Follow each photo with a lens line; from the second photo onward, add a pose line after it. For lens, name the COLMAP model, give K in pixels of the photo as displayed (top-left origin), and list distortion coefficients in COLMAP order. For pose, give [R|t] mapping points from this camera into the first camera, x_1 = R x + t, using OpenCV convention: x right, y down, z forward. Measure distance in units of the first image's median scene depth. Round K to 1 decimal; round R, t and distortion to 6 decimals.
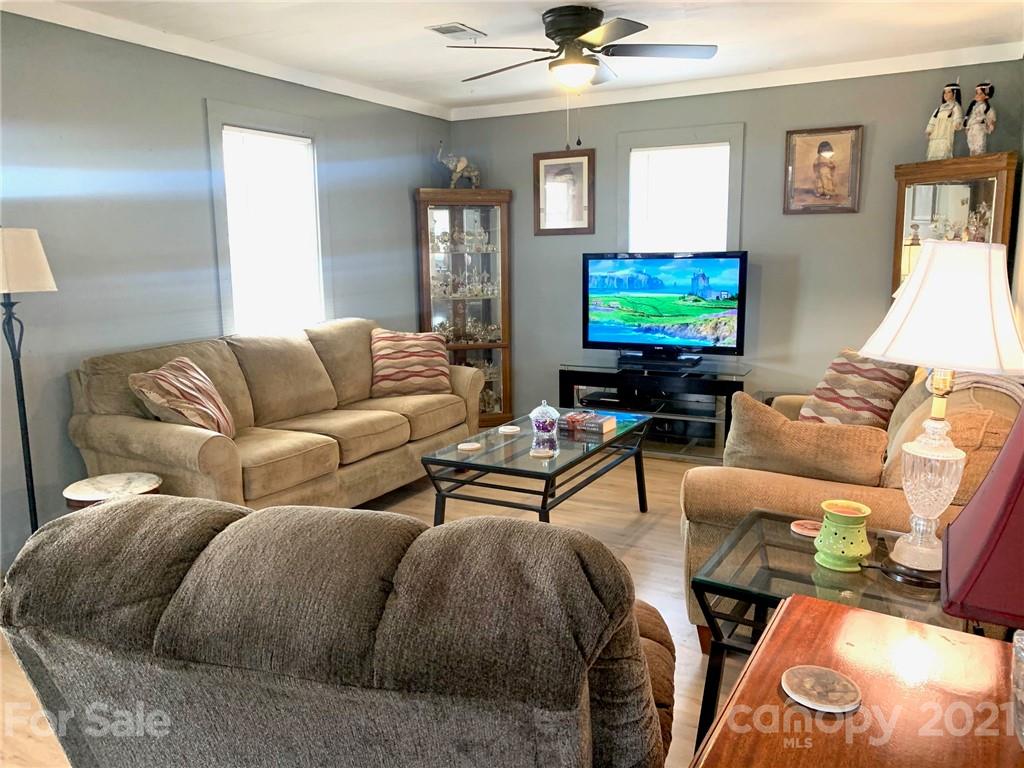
lens RADIAL K [[803.2, 0, 513.0], [0, 803.2, 384.5], [0, 0, 1]] dist [0.002550, -0.007436]
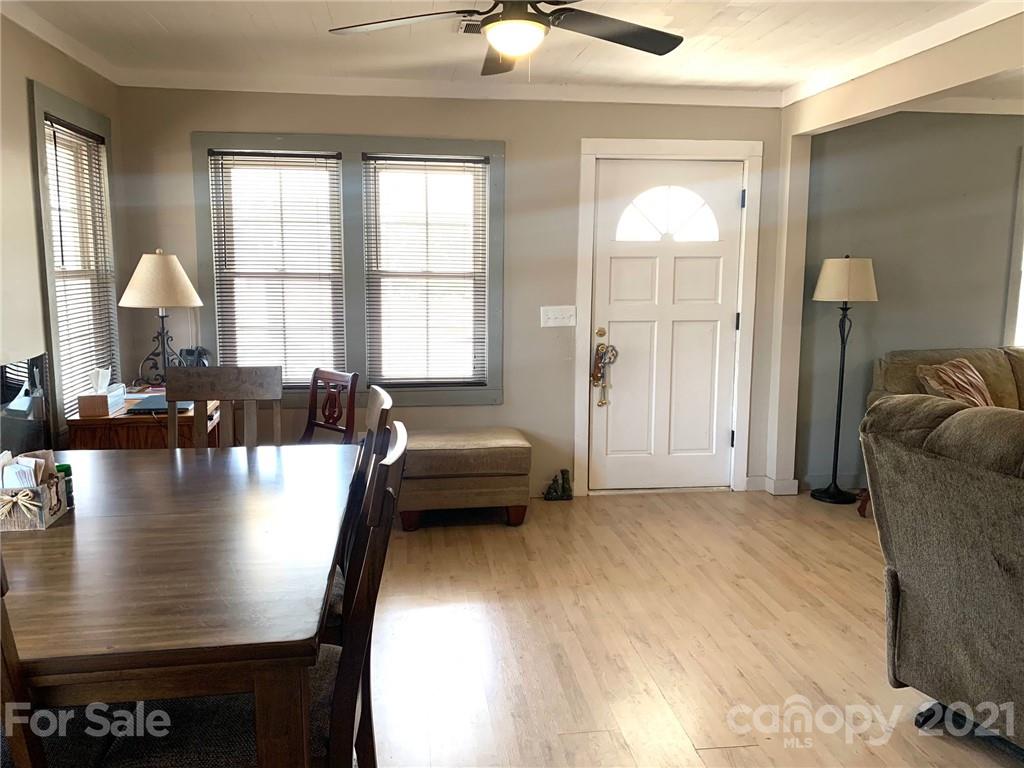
lens RADIAL K [[779.1, 0, 515.2], [0, 779.1, 381.7], [0, 0, 1]] dist [0.040497, -0.043957]
pose [[0.605749, 0.126478, -0.785539, 0.190143], [-0.141784, 0.988642, 0.049845, 0.055833], [0.782921, 0.081183, 0.616802, -0.426106]]
